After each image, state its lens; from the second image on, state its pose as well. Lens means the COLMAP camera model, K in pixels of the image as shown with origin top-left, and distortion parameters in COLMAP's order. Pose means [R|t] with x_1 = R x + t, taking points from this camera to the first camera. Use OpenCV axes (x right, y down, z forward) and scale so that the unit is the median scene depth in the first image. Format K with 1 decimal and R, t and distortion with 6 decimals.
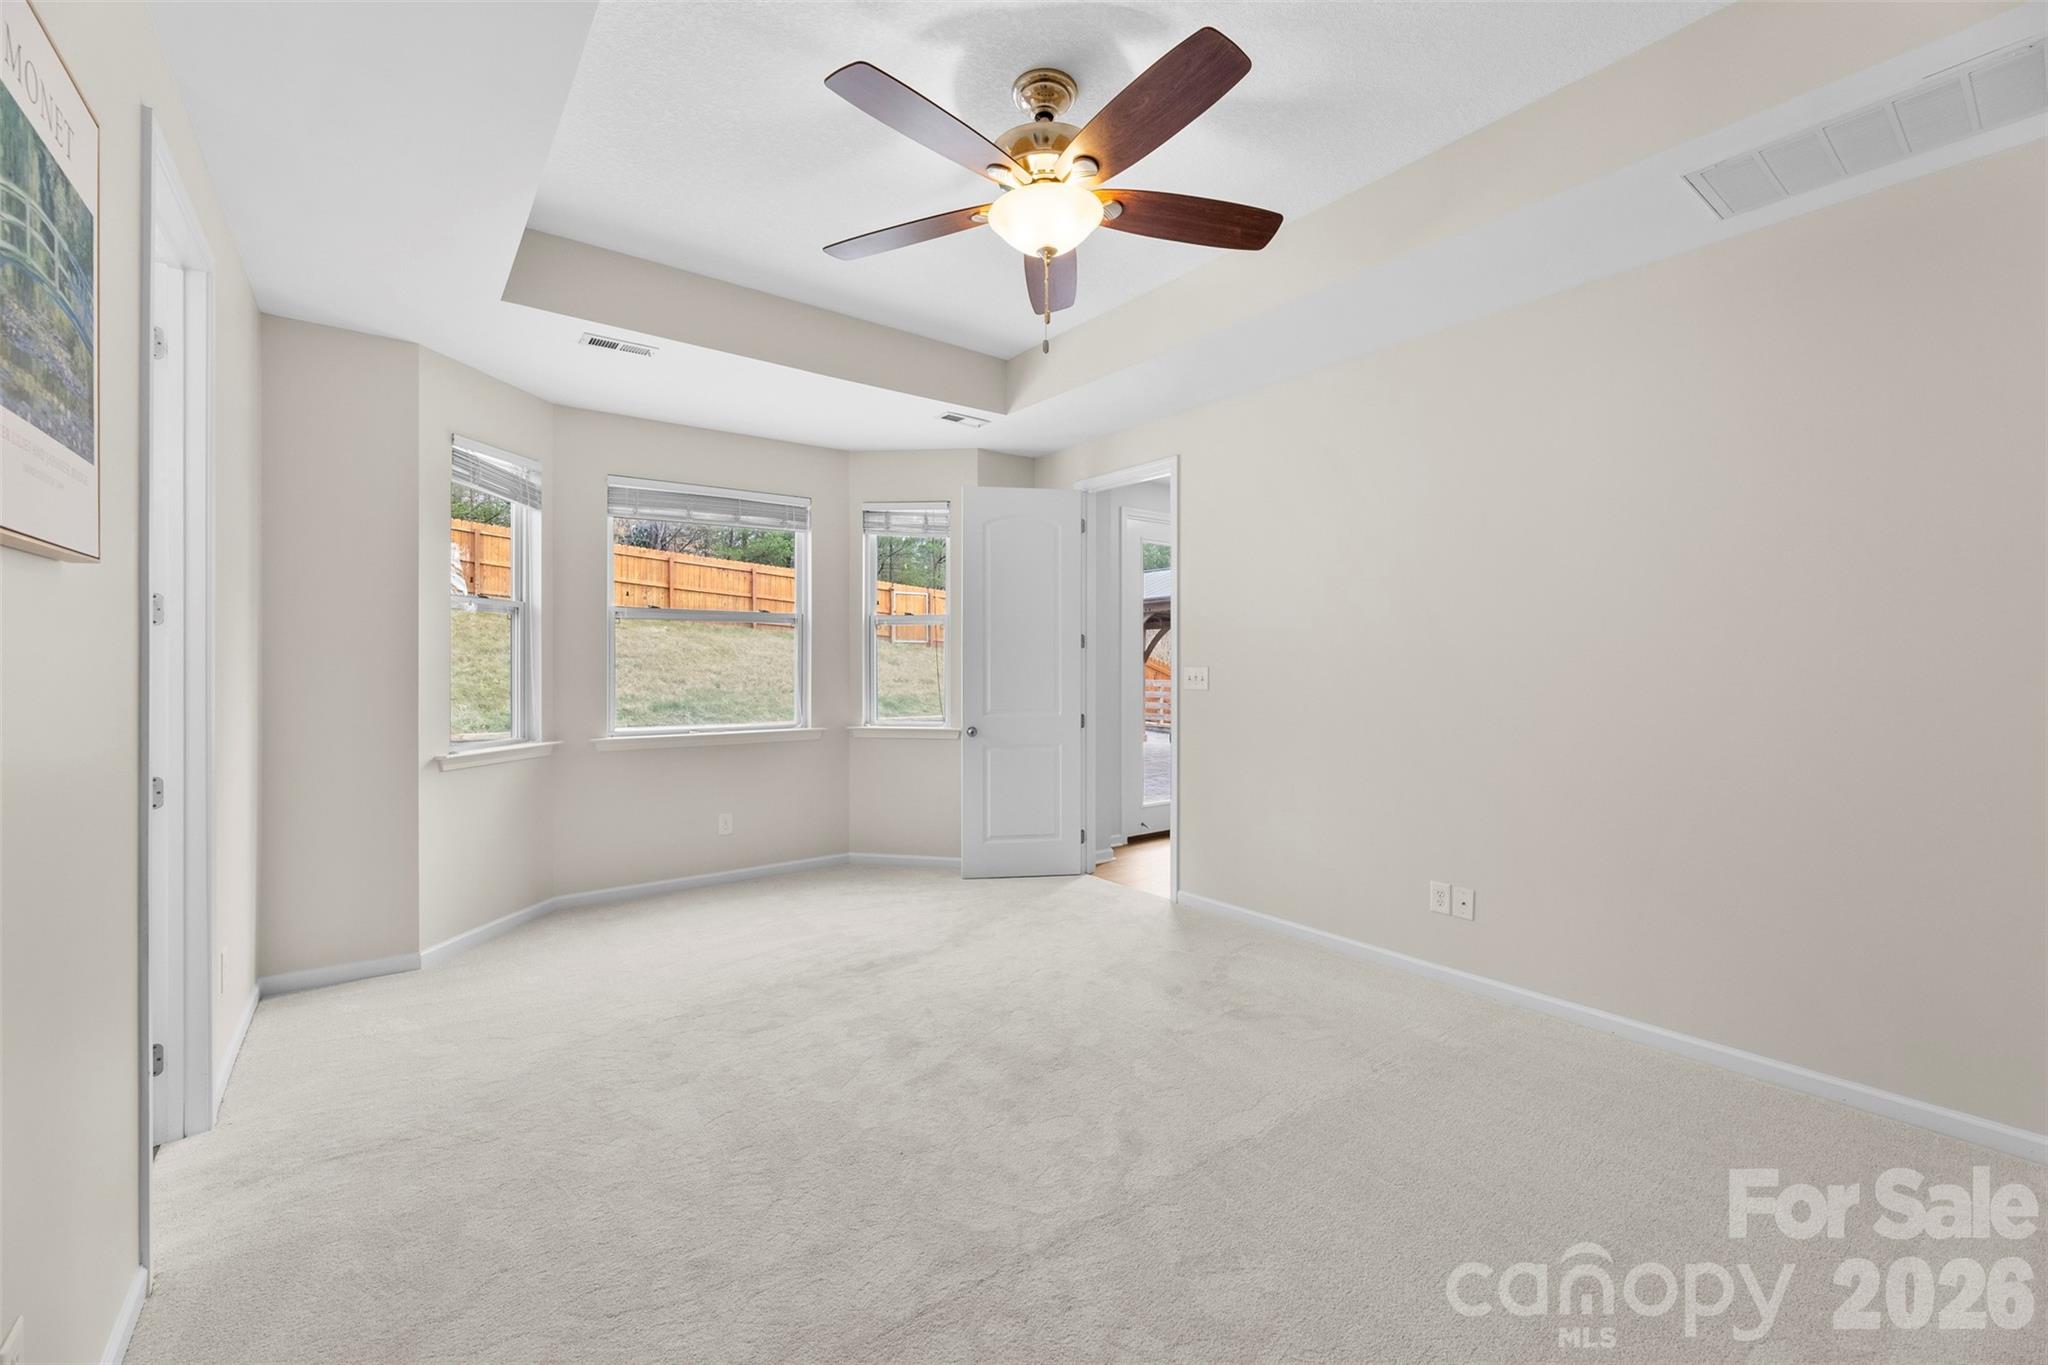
lens RADIAL K [[828.3, 0, 1051.1], [0, 828.3, 667.4], [0, 0, 1]] dist [-0.000788, -0.000133]
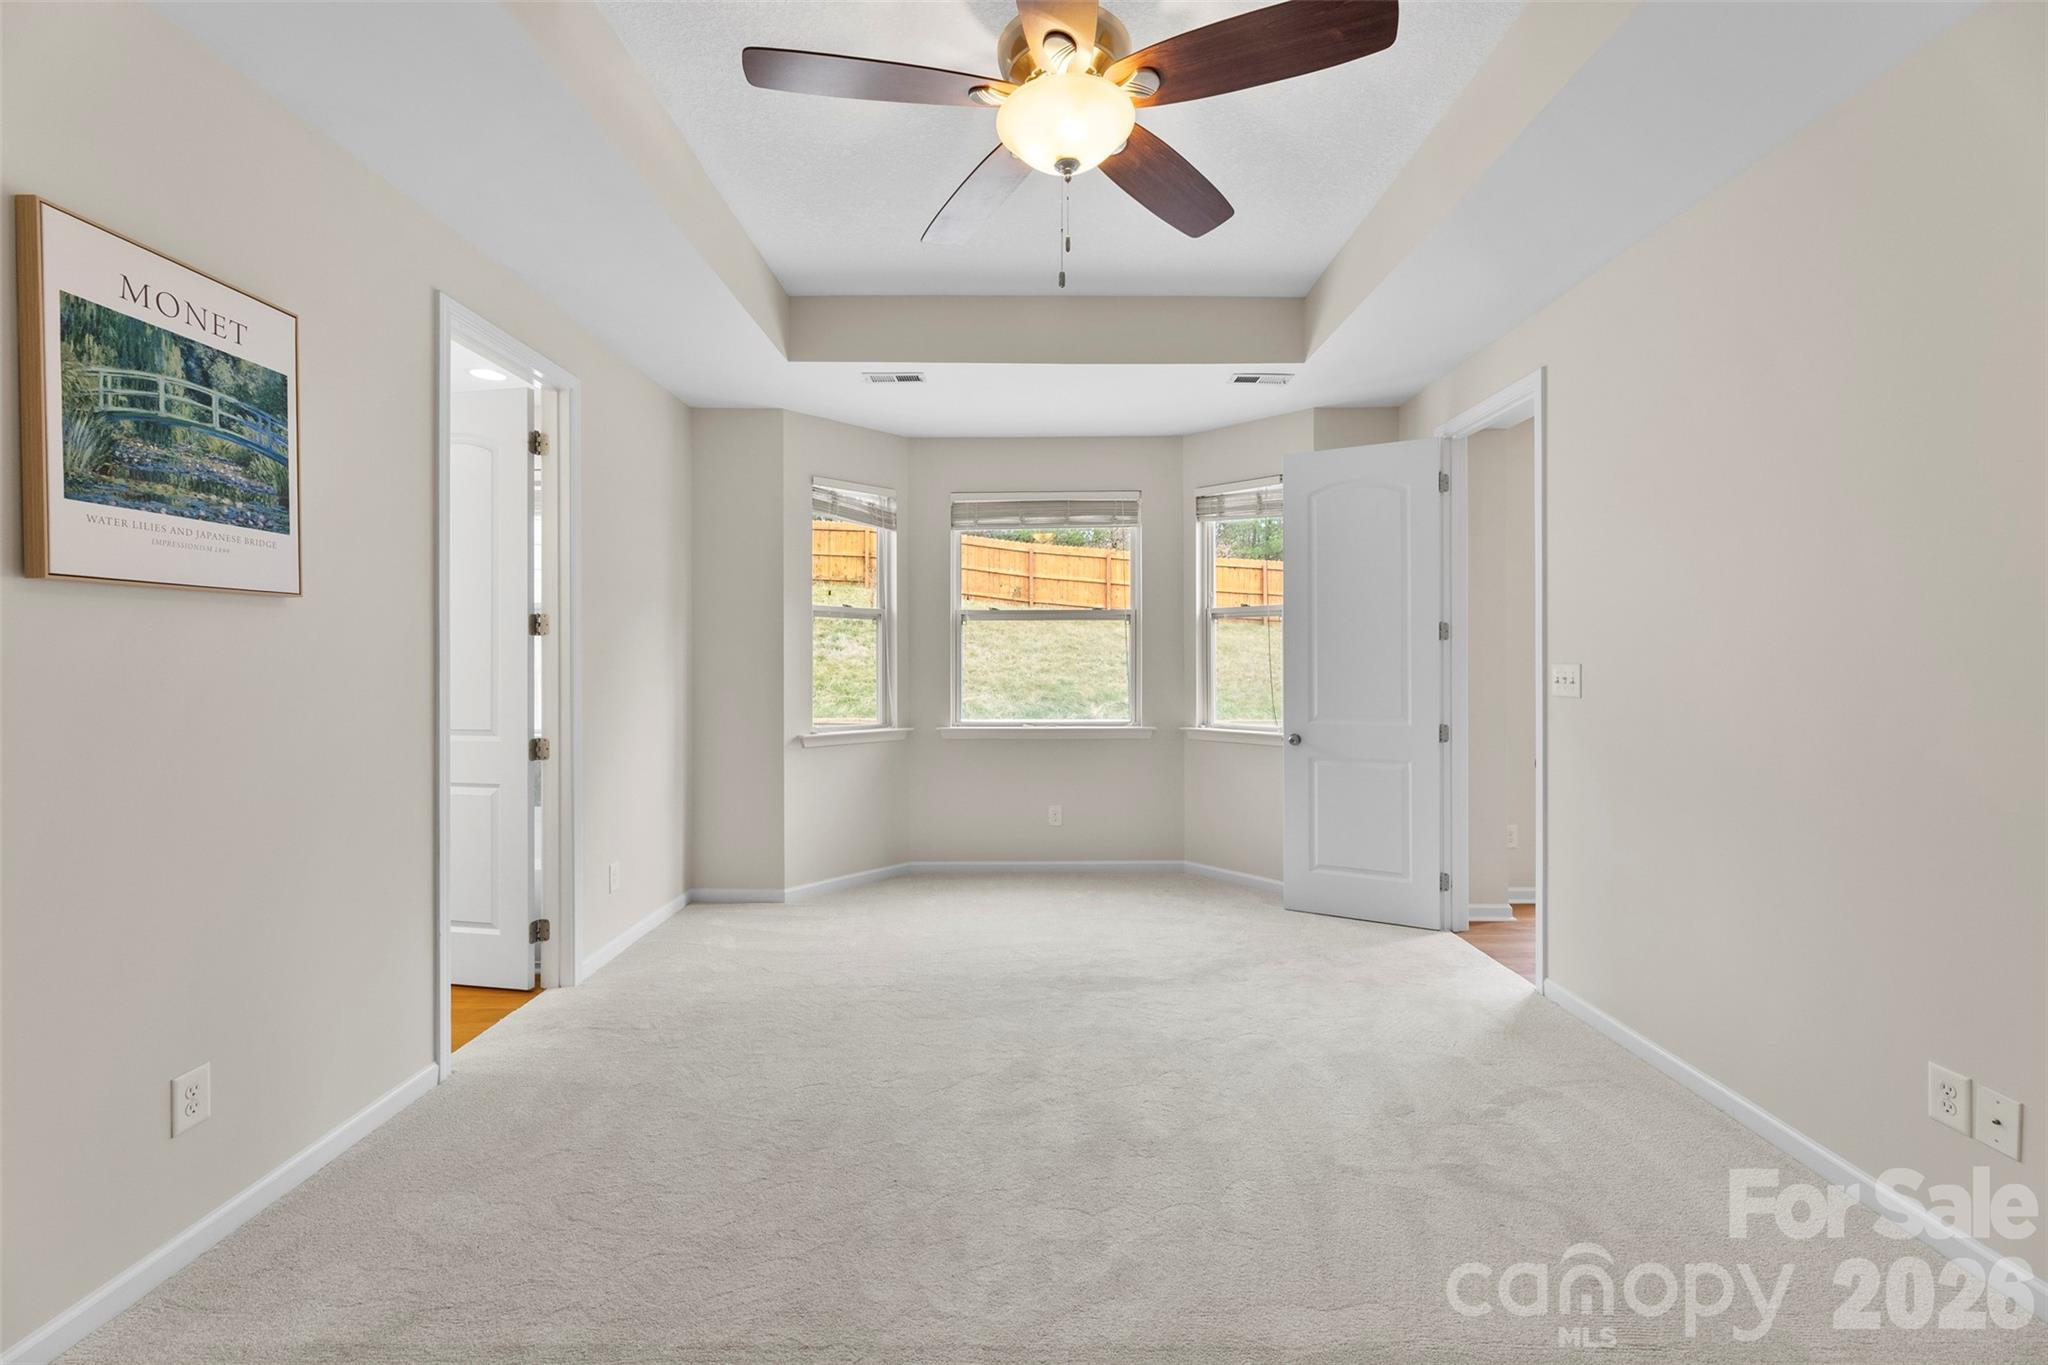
lens RADIAL K [[848.5, 0, 1062.0], [0, 848.5, 663.8], [0, 0, 1]] dist [-0.000158, 0.000313]
pose [[0.793804, -0.000091, -0.608174, 0.280031], [-0.000438, 1.000000, -0.000722, -0.000105], [0.608174, 0.000839, 0.793803, 0.176329]]
